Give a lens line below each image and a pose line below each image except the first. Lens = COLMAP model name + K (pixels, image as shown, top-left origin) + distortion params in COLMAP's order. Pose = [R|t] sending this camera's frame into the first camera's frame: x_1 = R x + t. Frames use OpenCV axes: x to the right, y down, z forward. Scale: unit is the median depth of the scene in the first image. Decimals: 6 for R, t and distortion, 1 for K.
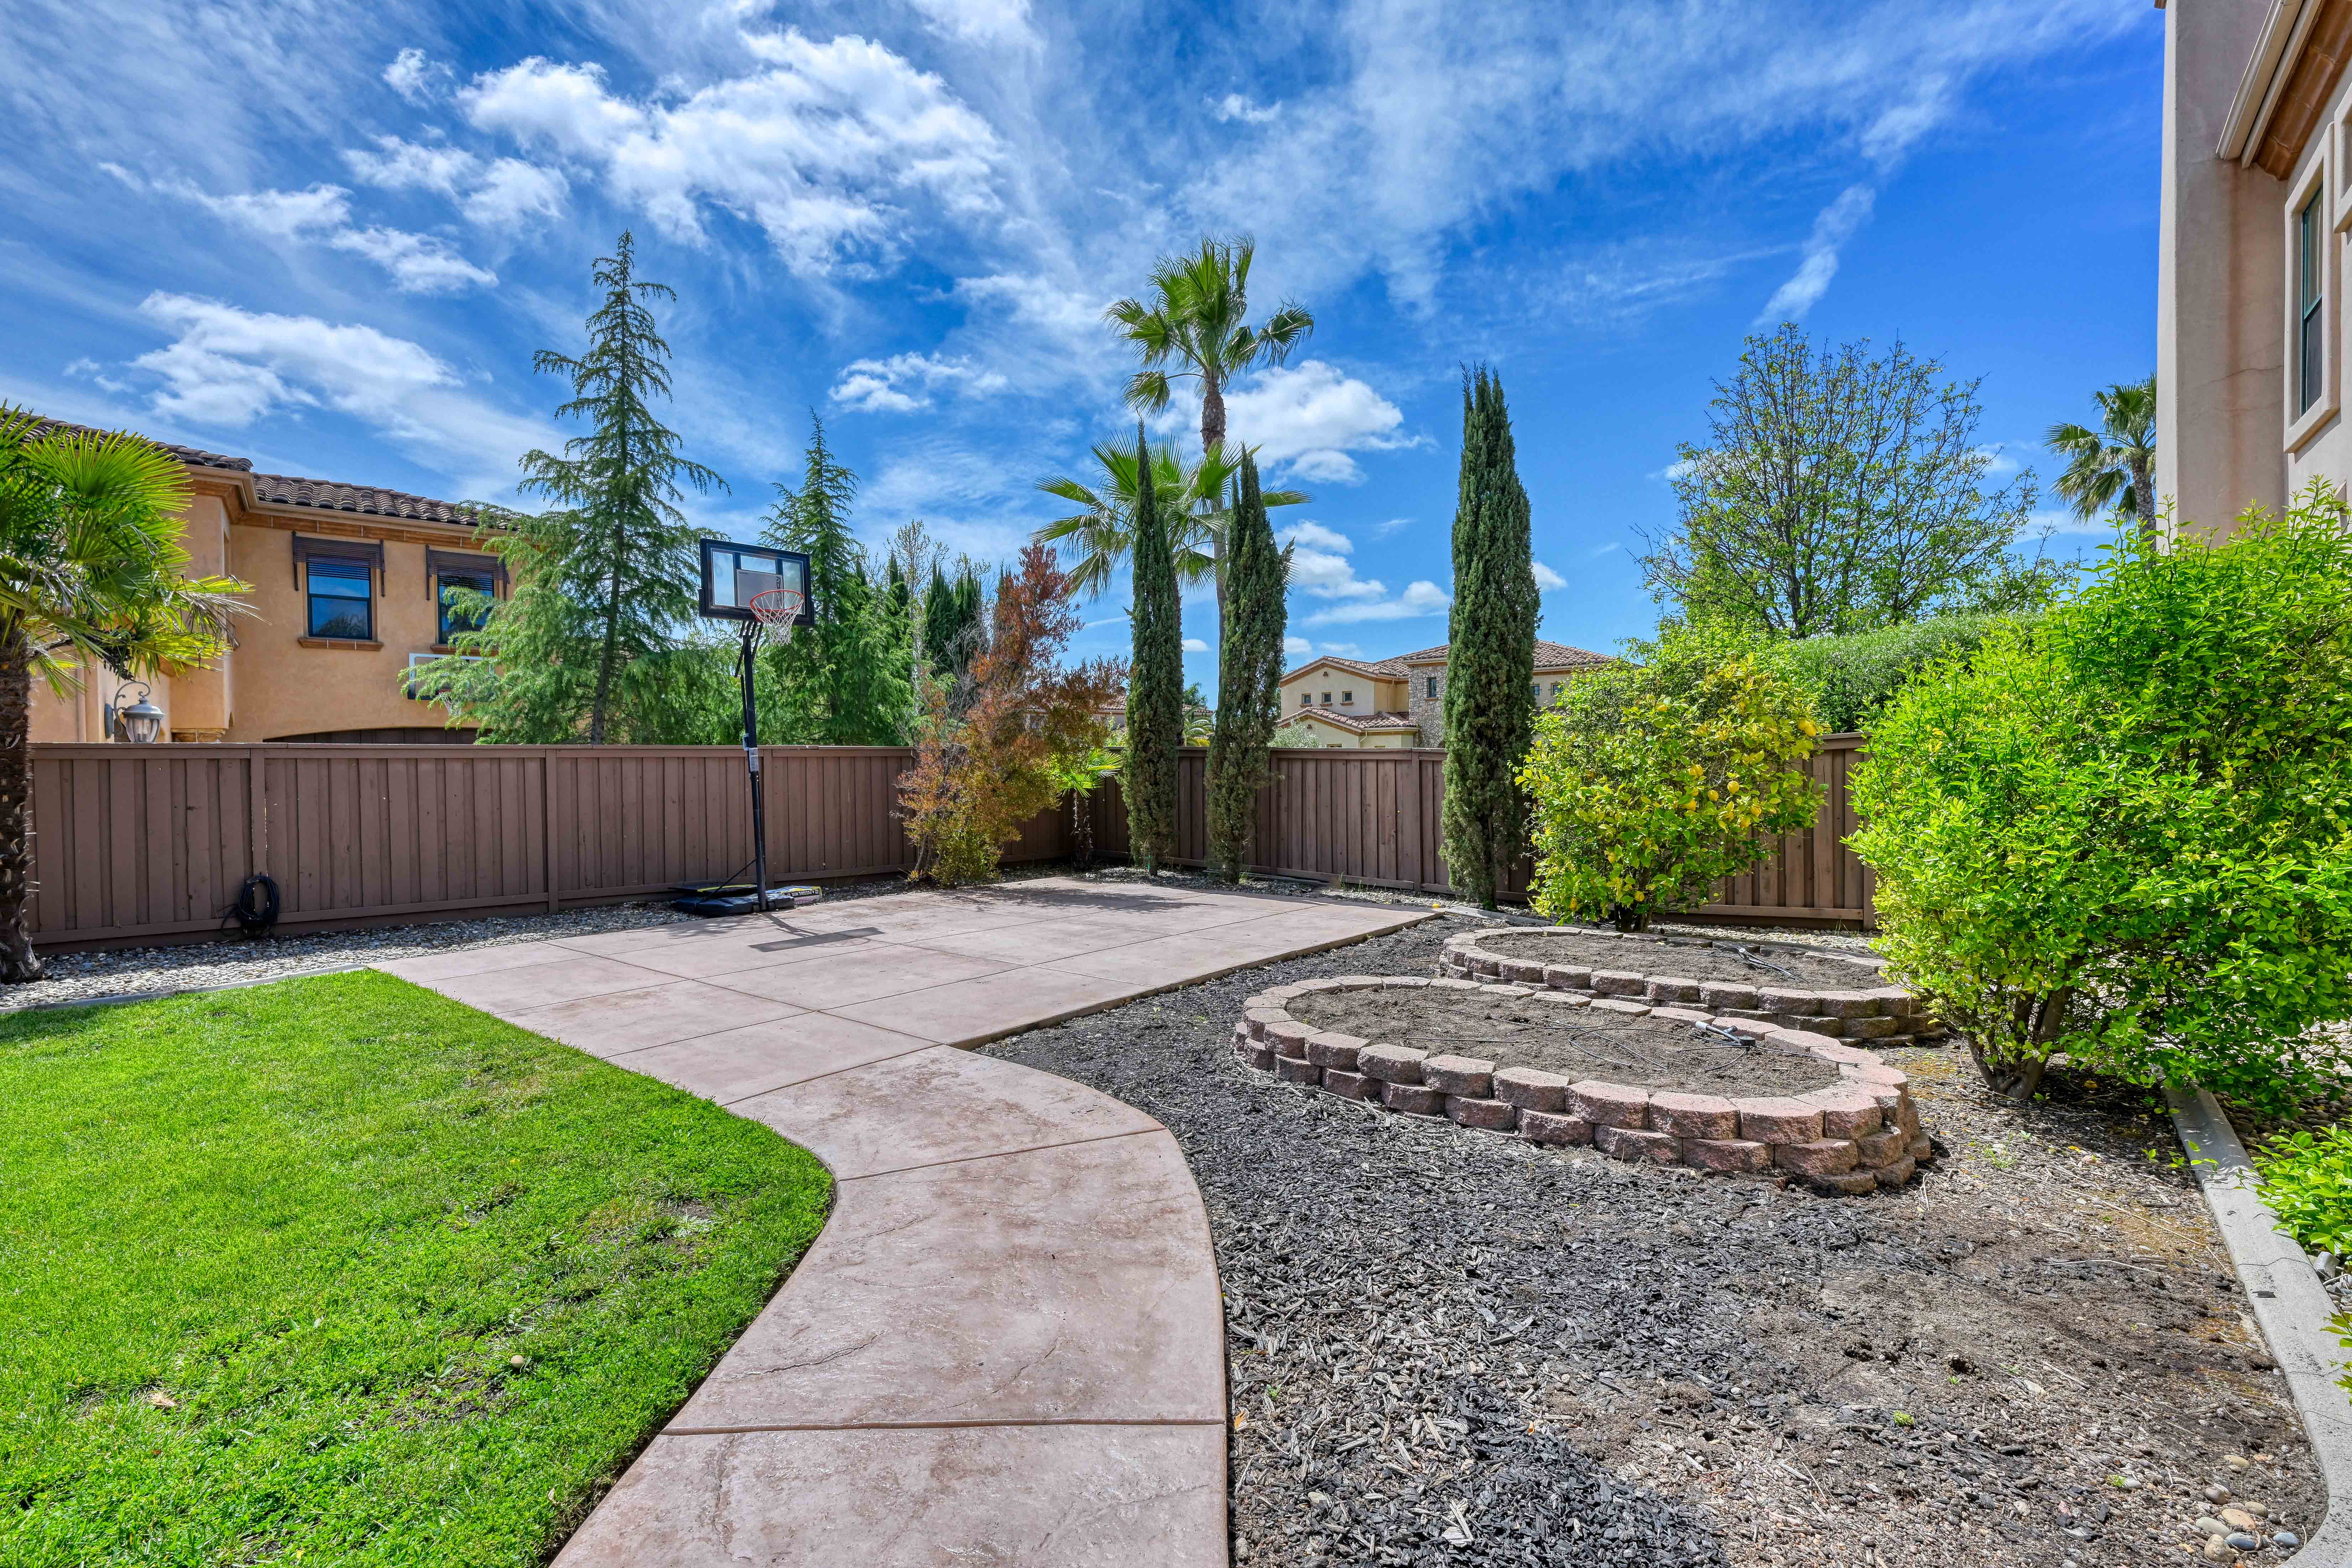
lens RADIAL K [[1028.9, 0, 1176.0], [0, 1028.9, 784.0], [0, 0, 1]] dist [0.001801, 0.000567]
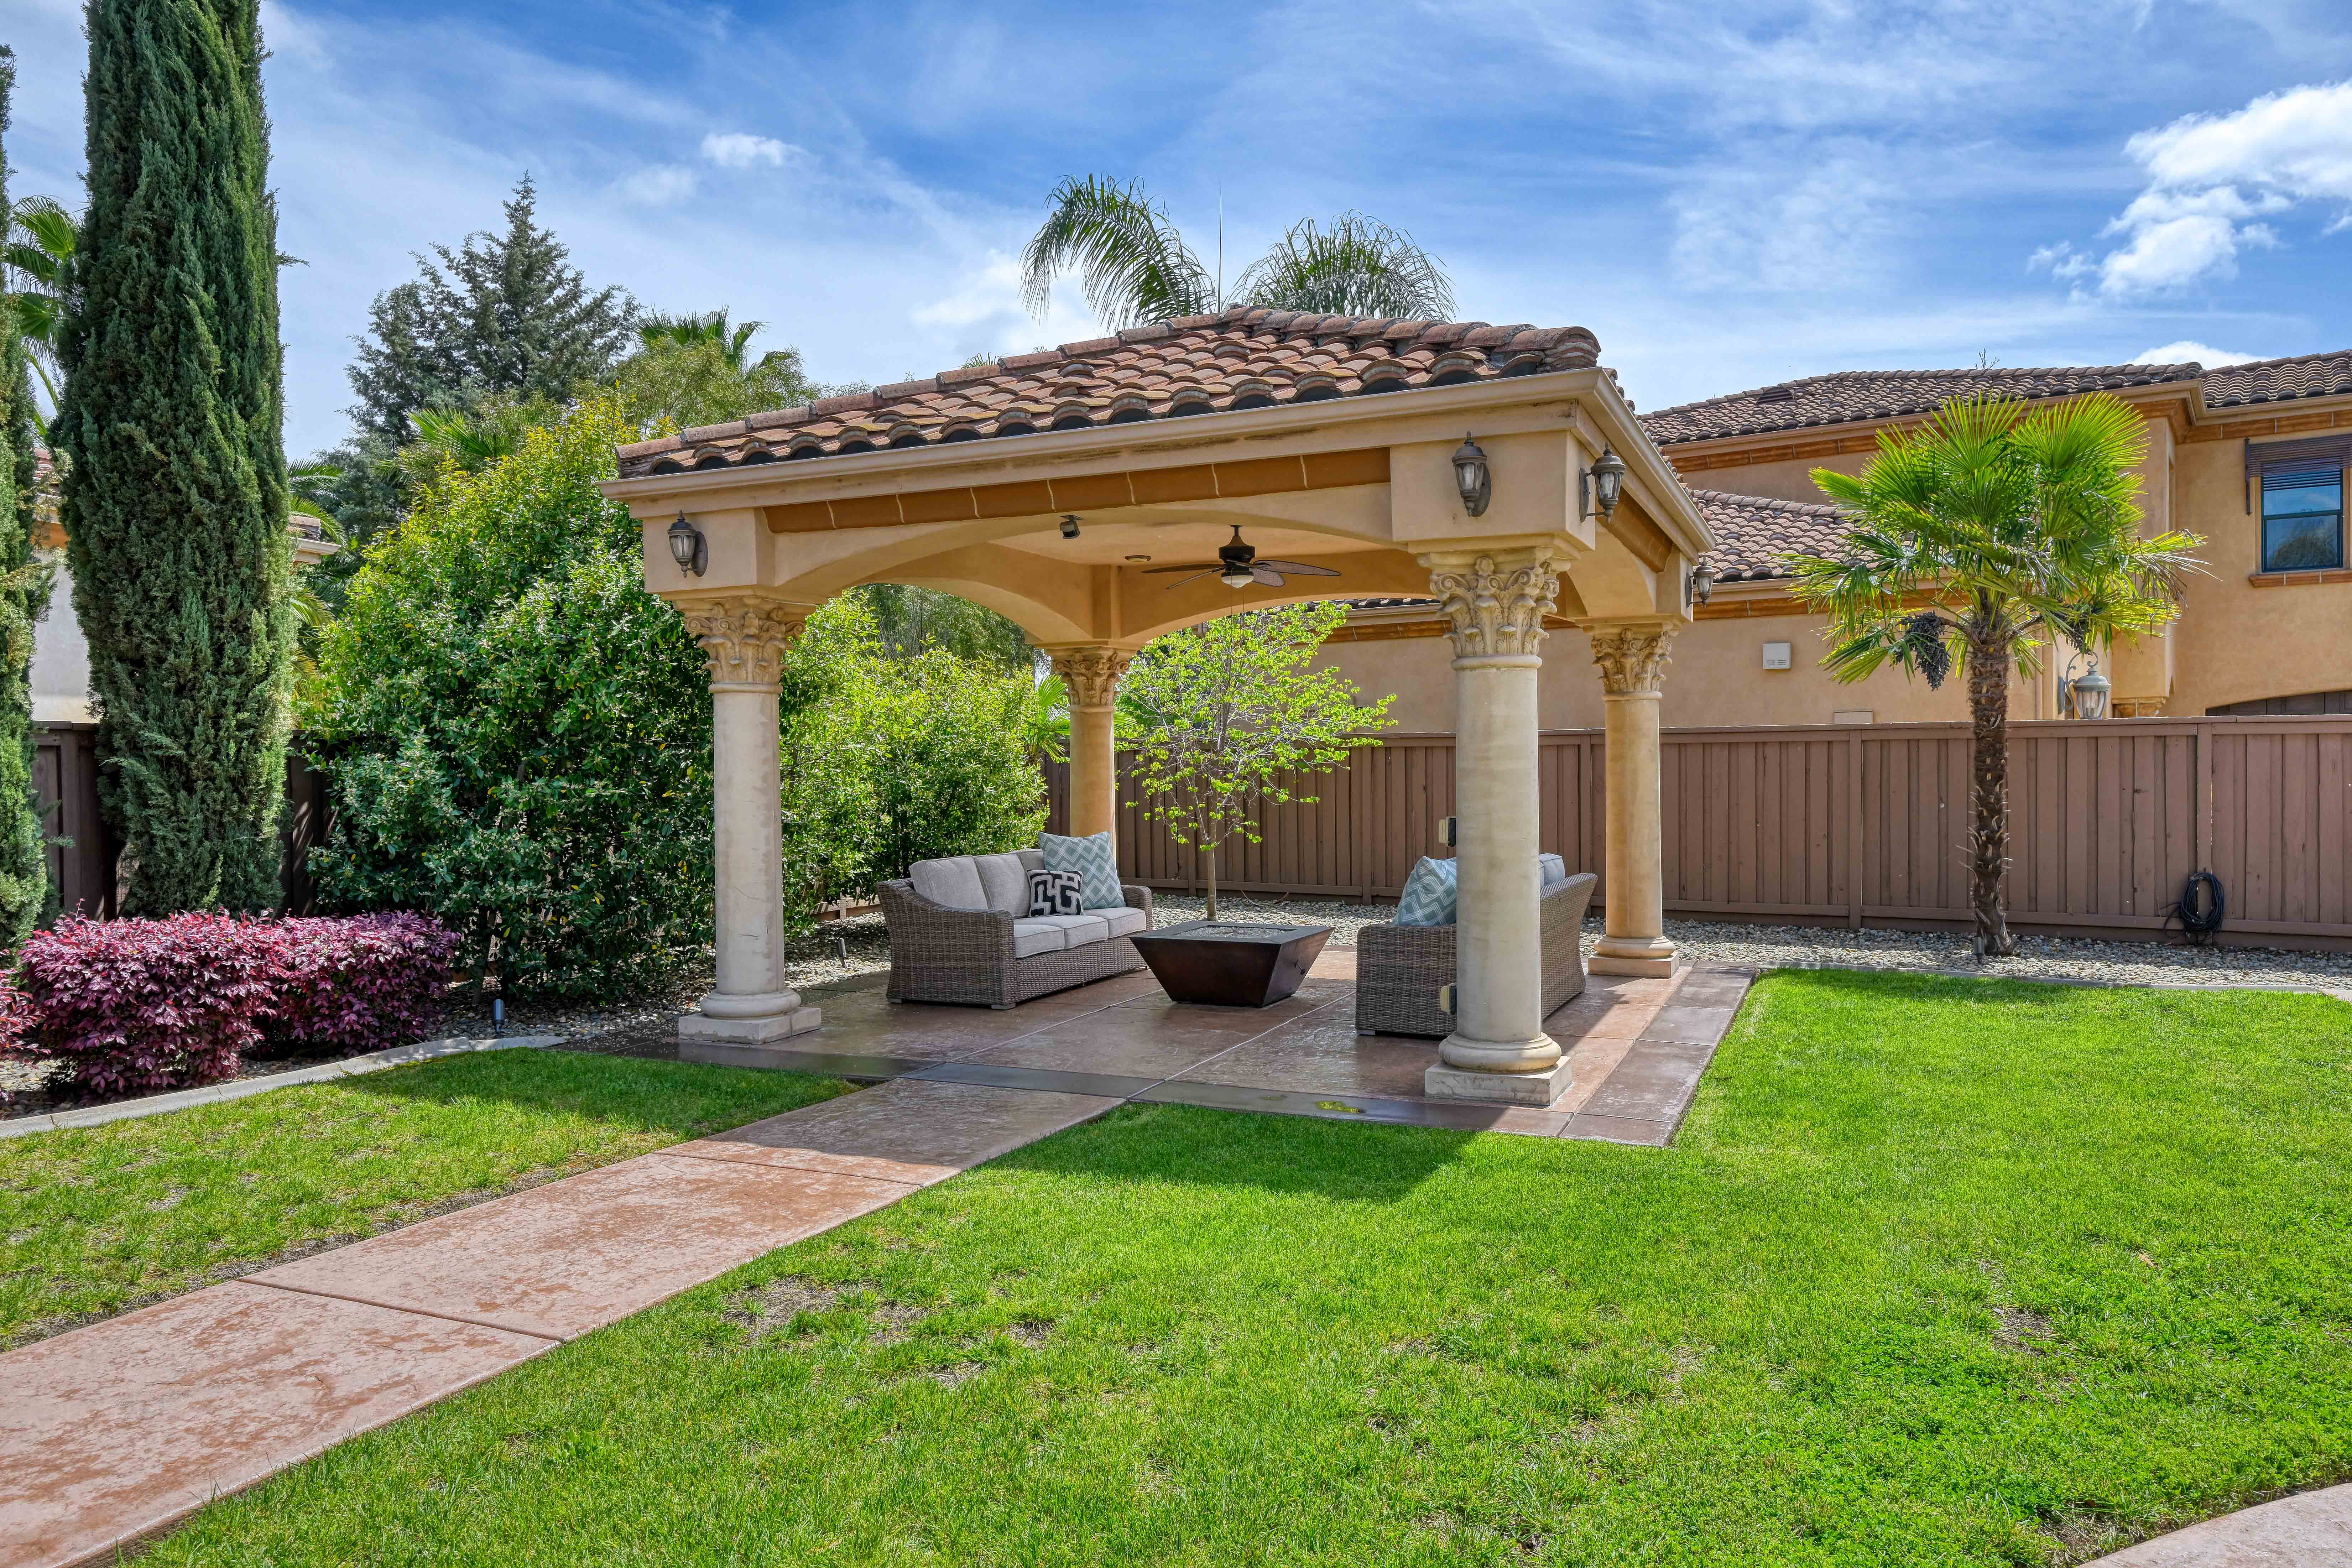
lens RADIAL K [[1548.2, 0, 1176.0], [0, 1548.2, 784.0], [0, 0, 1]] dist [-0.005340, -0.004307]
pose [[0.257779, 0.020595, -0.965984, 0.136373], [-0.010057, 0.999776, 0.018632, 0.000730], [0.966152, 0.004912, 0.257928, -0.166617]]
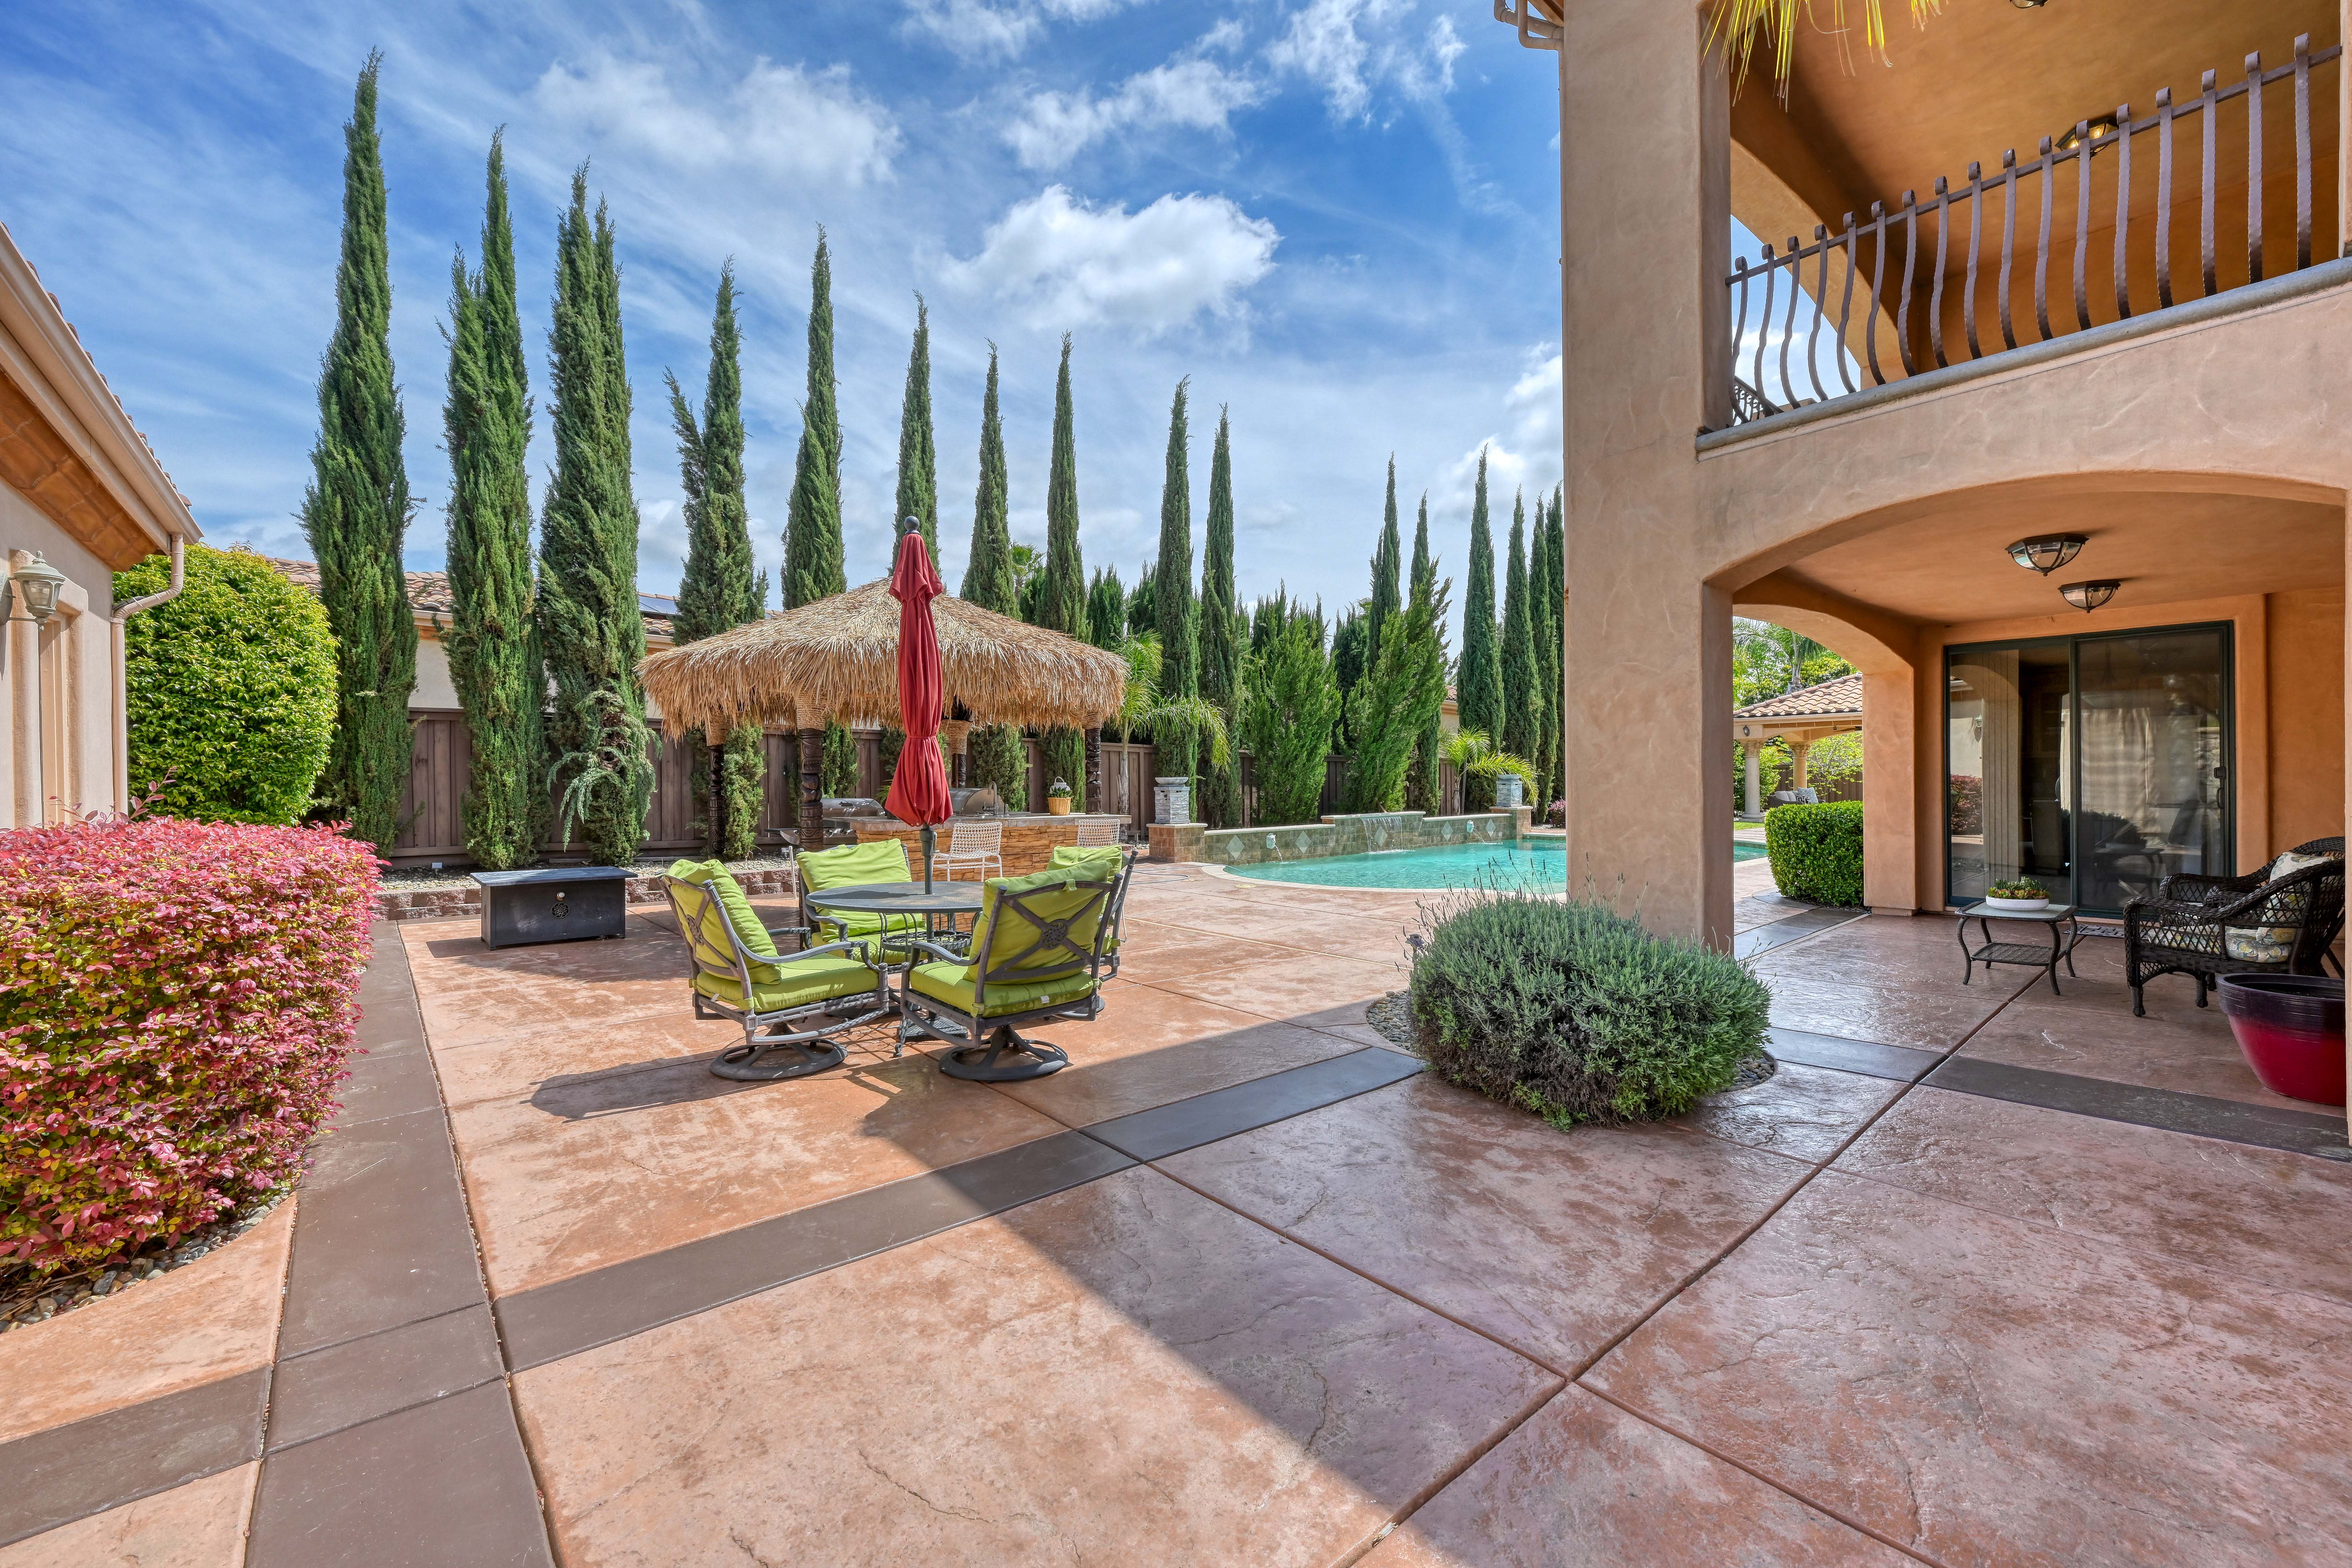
lens RADIAL K [[957.3, 0, 1176.0], [0, 957.3, 784.0], [0, 0, 1]] dist [0.000685, 0.000032]
pose [[-0.188683, 0.022339, -0.981784, 5.935498], [-0.015263, 0.999554, 0.025676, 0.002438], [0.981919, 0.019830, -0.188258, -3.187590]]
